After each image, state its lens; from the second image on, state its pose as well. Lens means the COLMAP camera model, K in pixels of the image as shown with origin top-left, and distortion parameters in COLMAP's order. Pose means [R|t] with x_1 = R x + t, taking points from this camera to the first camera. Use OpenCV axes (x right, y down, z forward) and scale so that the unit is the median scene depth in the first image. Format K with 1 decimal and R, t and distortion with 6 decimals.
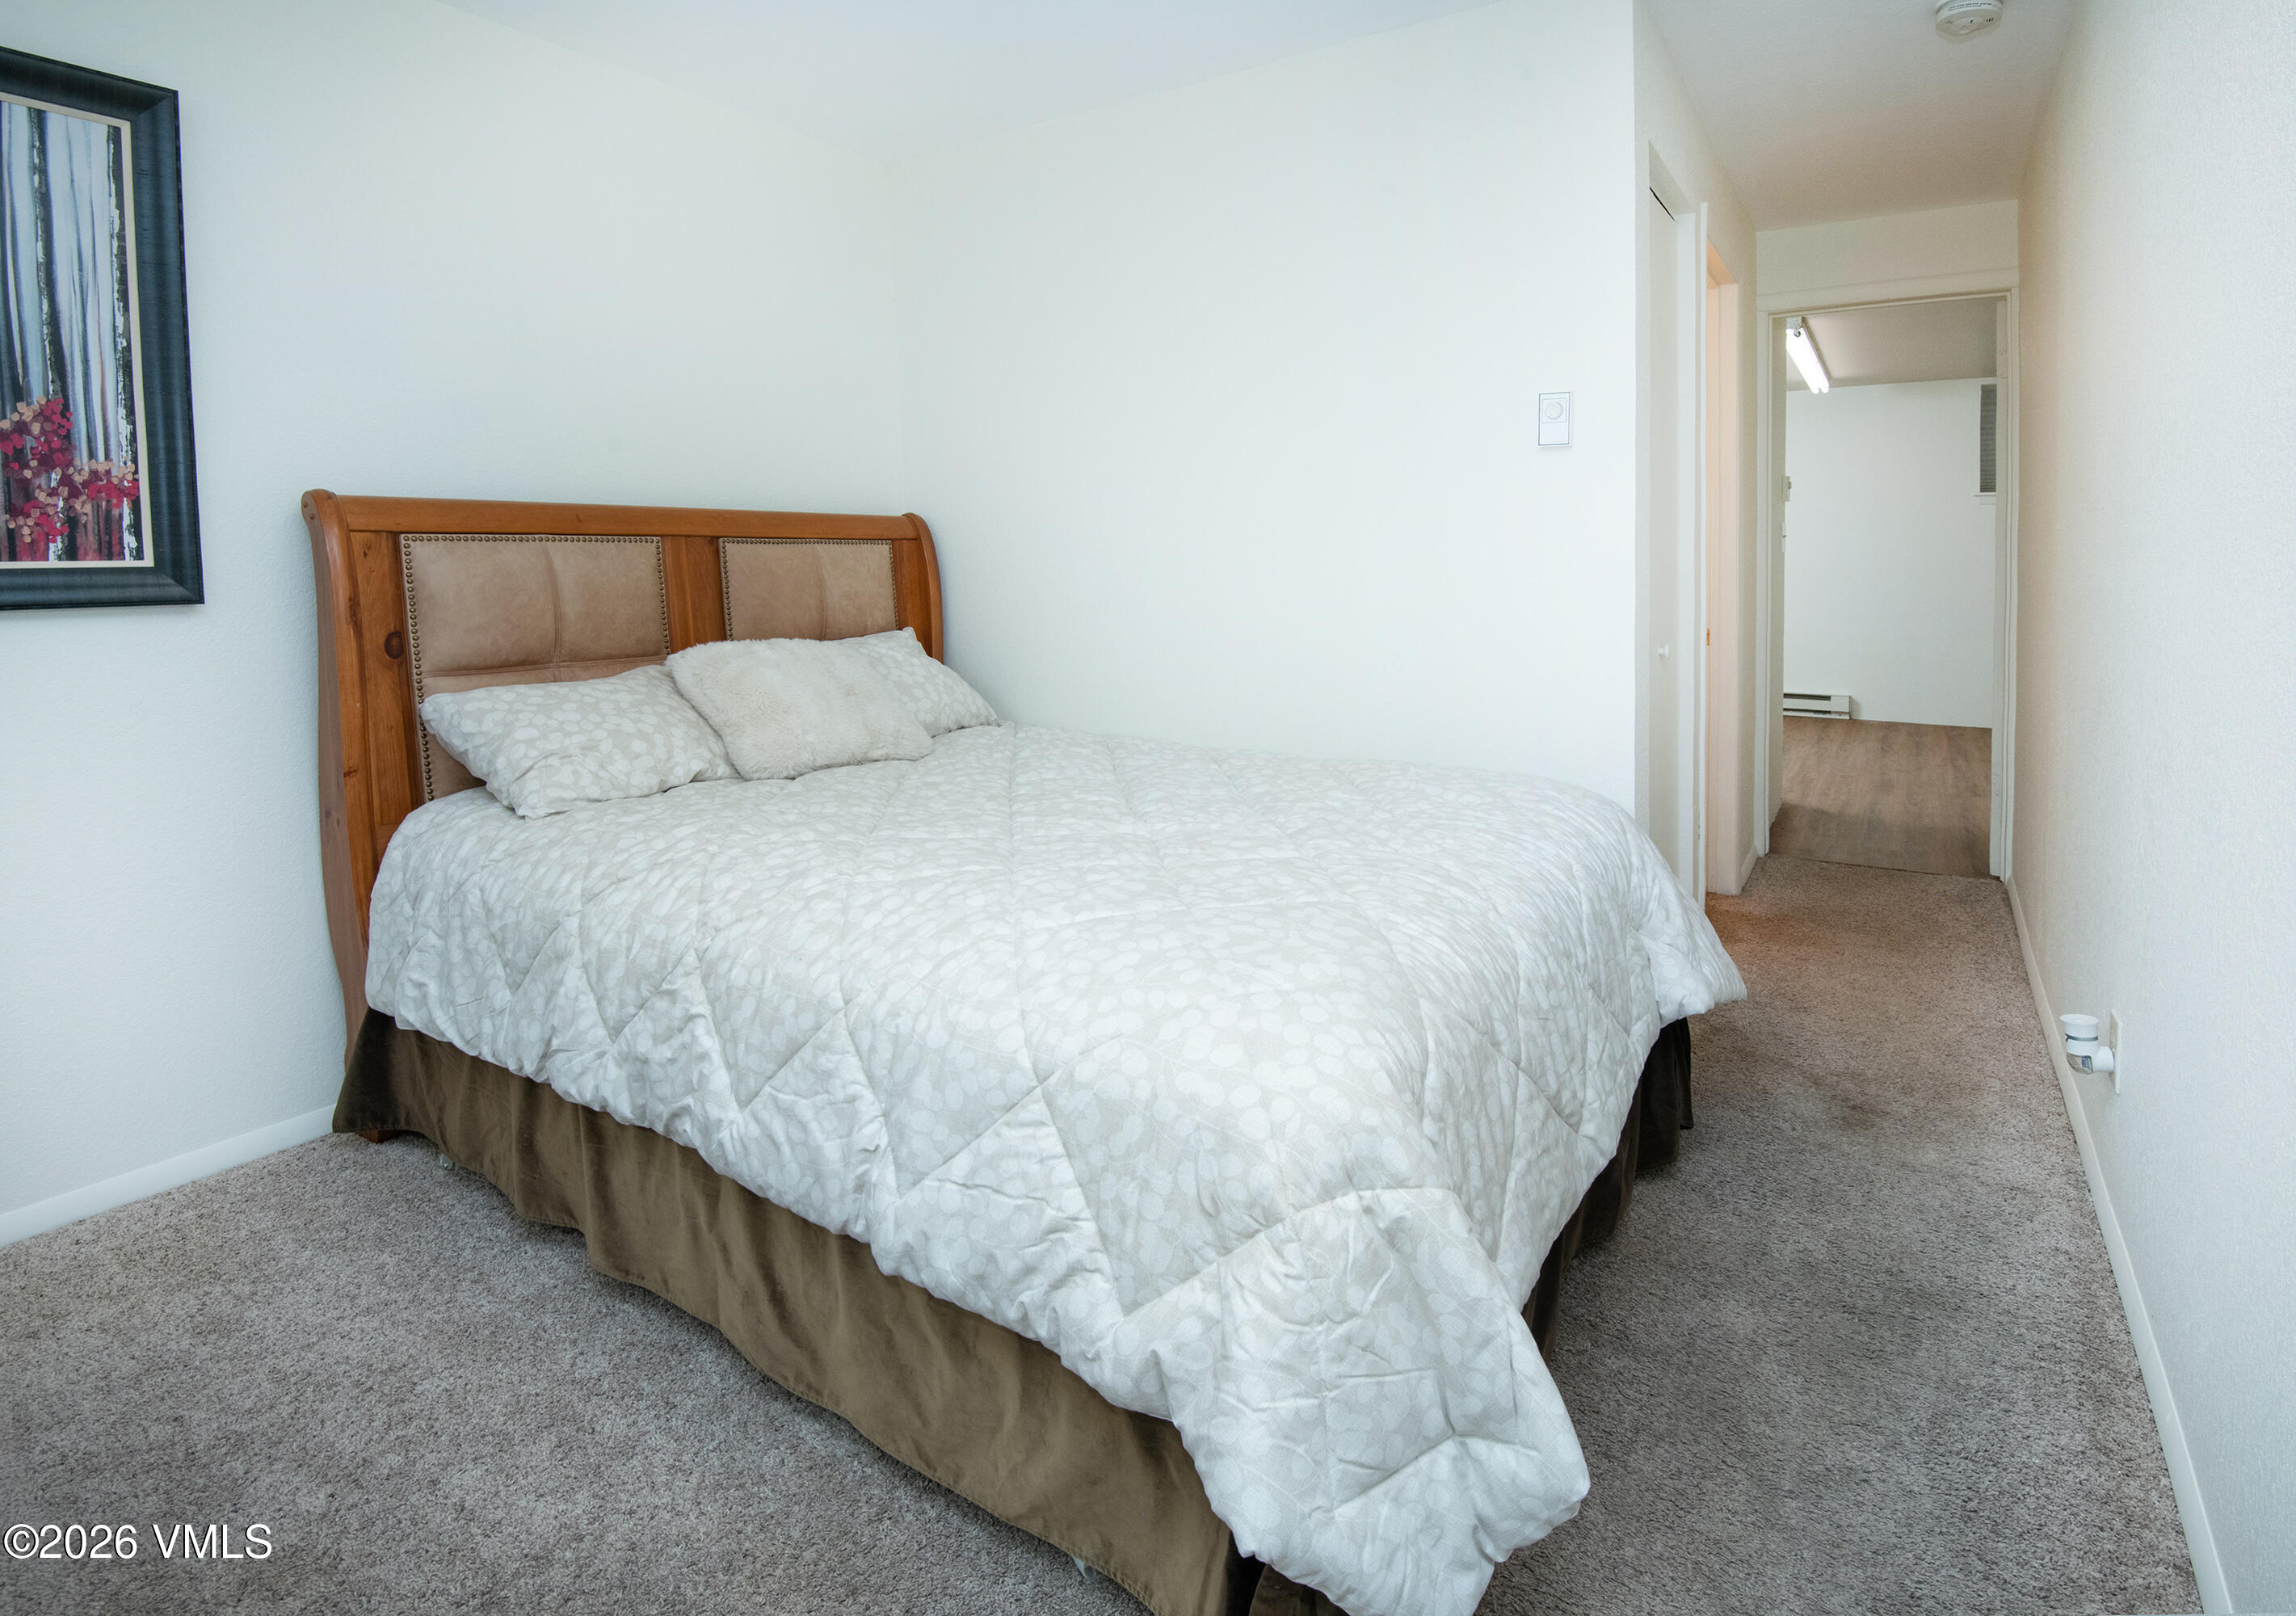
lens RADIAL K [[1090.9, 0, 1148.0], [0, 1090.9, 808.0], [0, 0, 1]] dist [-0.022930, -0.000698]
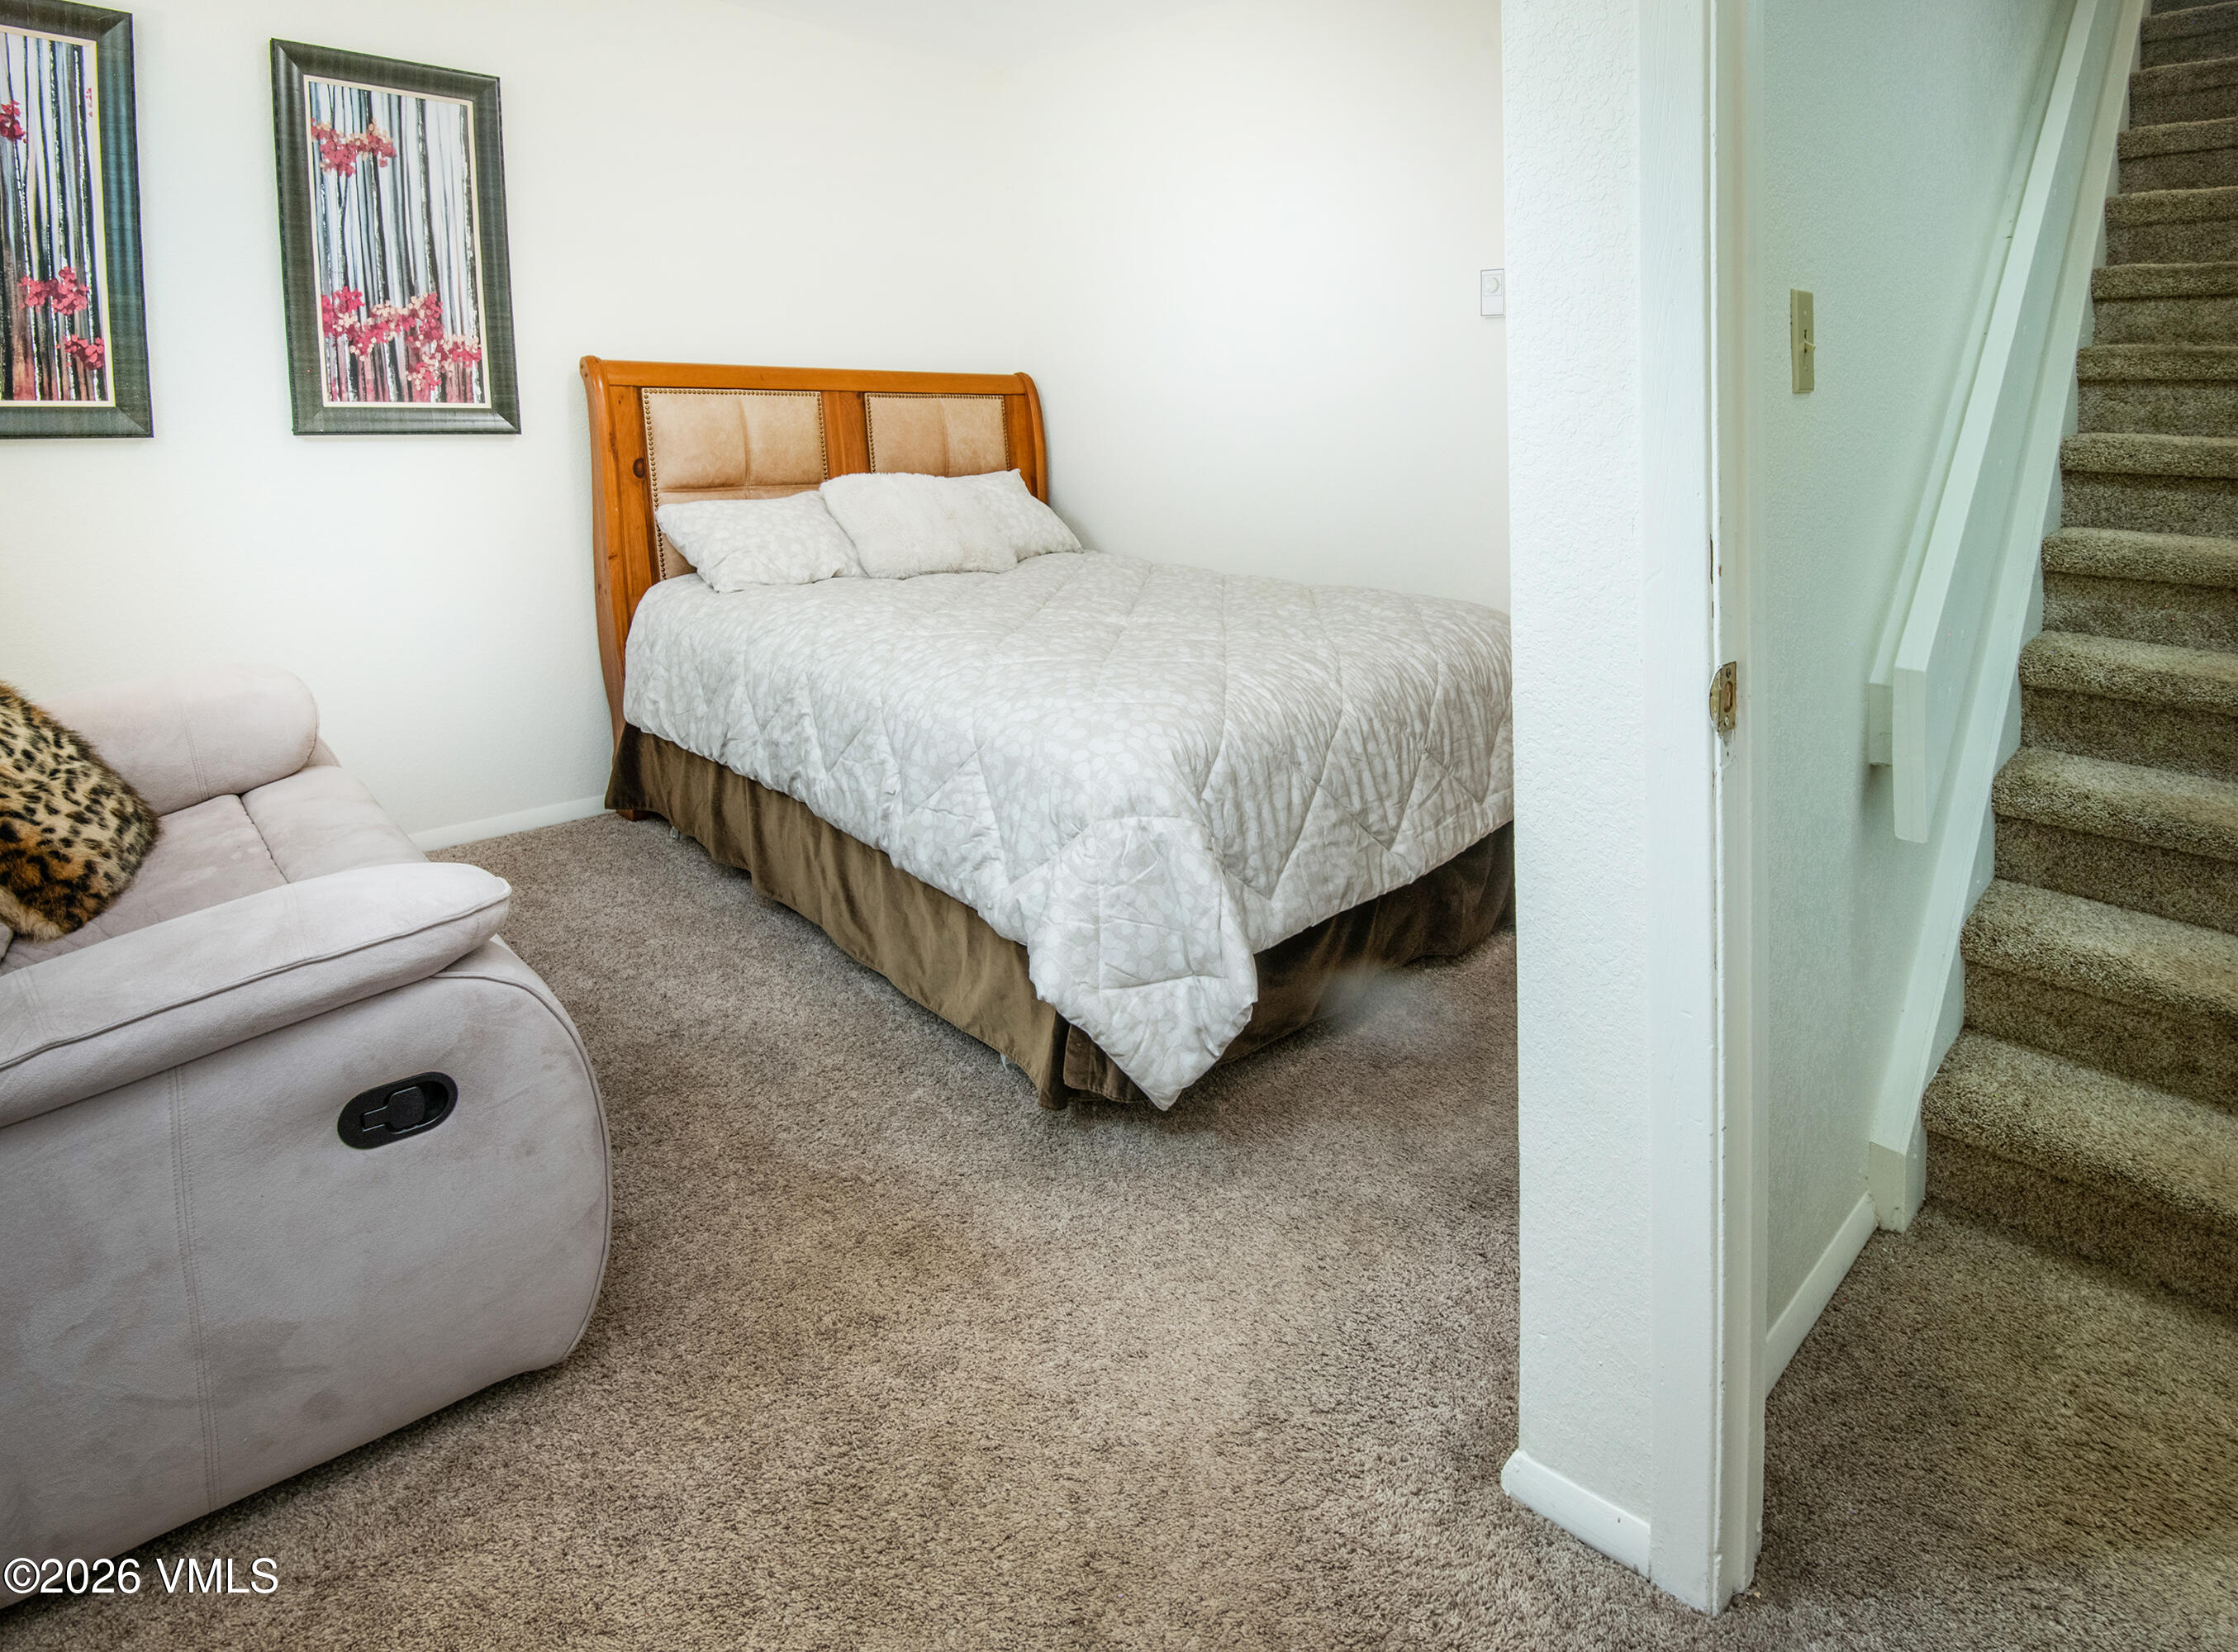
lens RADIAL K [[1089.2, 0, 1119.0], [0, 1089.2, 826.0], [0, 0, 1]] dist [0.018564, -0.000608]
pose [[0.972066, 0.091091, -0.216311, 0.367823], [-0.060177, 0.987536, 0.145439, 0.089792], [0.226863, -0.128359, 0.965431, -0.426509]]
